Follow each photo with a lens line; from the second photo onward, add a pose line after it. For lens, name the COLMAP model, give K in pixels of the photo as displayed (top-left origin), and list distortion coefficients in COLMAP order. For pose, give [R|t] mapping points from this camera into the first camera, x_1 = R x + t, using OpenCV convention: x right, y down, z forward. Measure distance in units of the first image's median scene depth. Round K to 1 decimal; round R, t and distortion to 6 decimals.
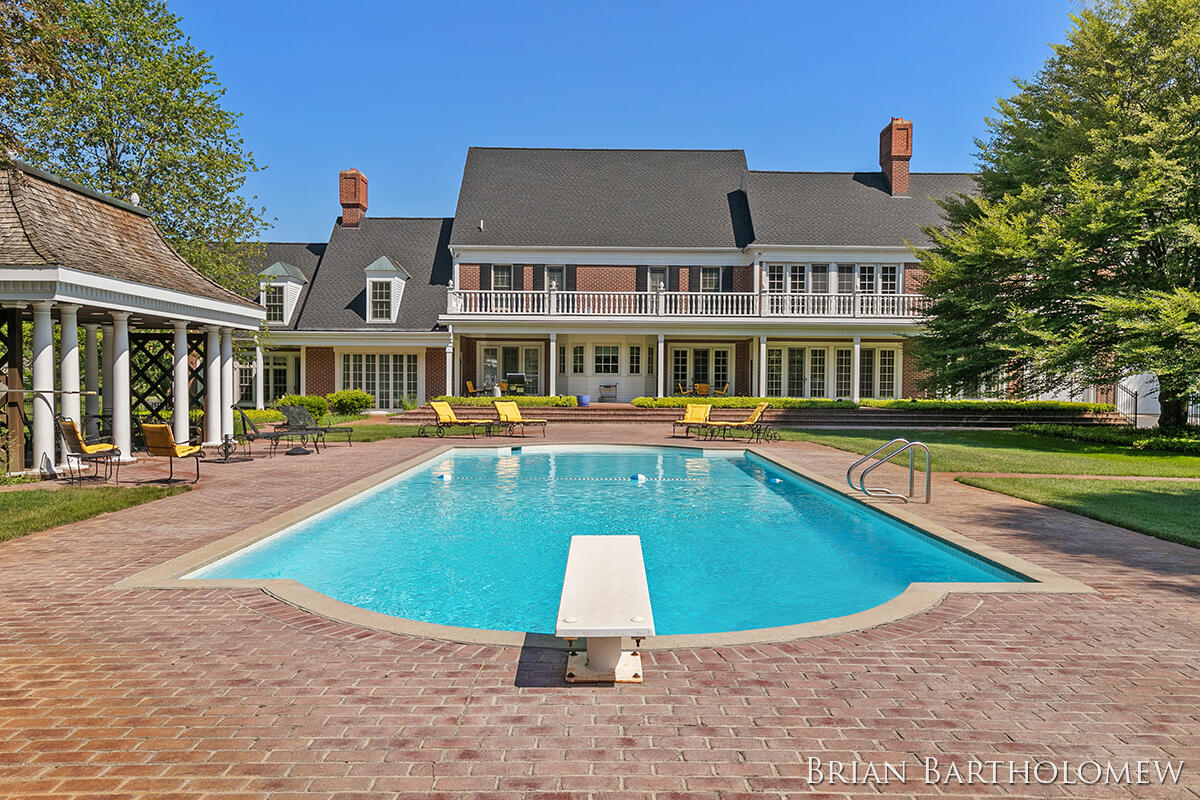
lens RADIAL K [[901.7, 0, 605.6], [0, 901.7, 402.0], [0, 0, 1]] dist [0.020717, -0.000502]
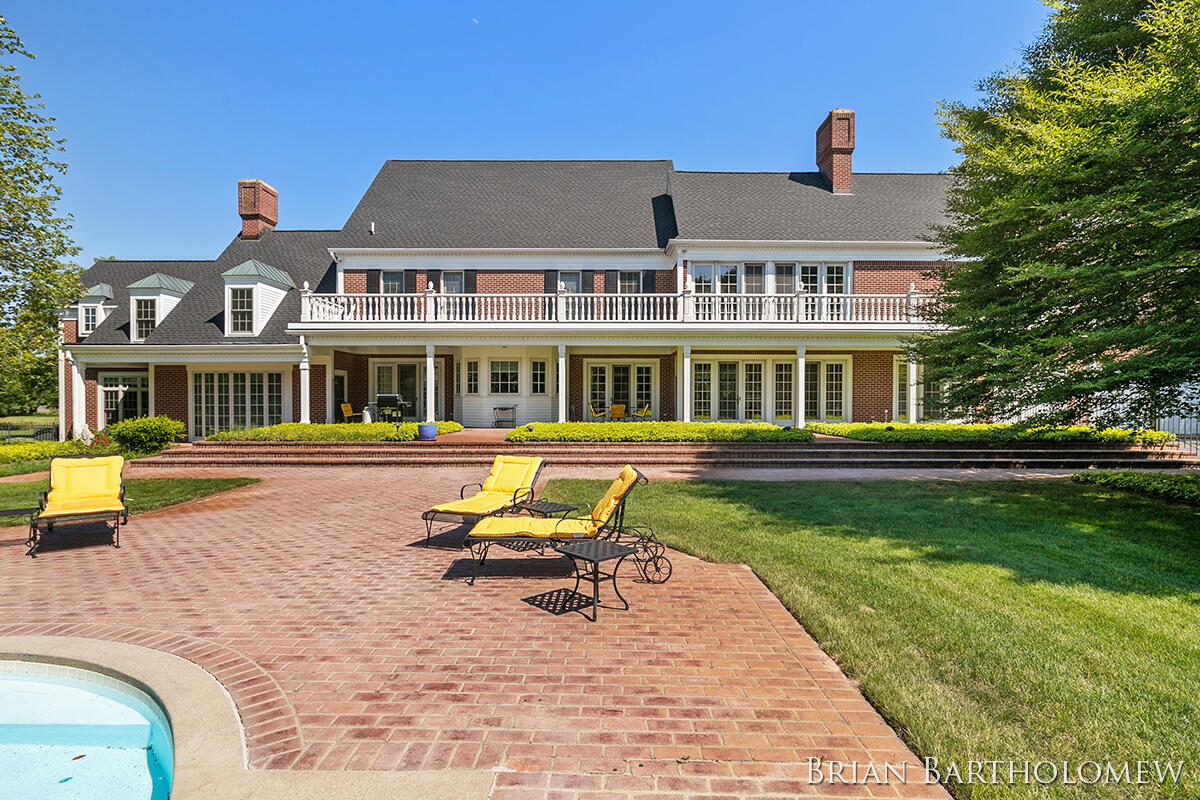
lens RADIAL K [[568.4, 0, 608.7], [0, 568.4, 404.4], [0, 0, 1]] dist [-0.012842, 0.000655]
pose [[0.999954, -0.007019, -0.006604, 0.102353], [0.006942, 0.999909, -0.011526, -0.014458], [0.006685, 0.011479, 0.999912, 0.465184]]
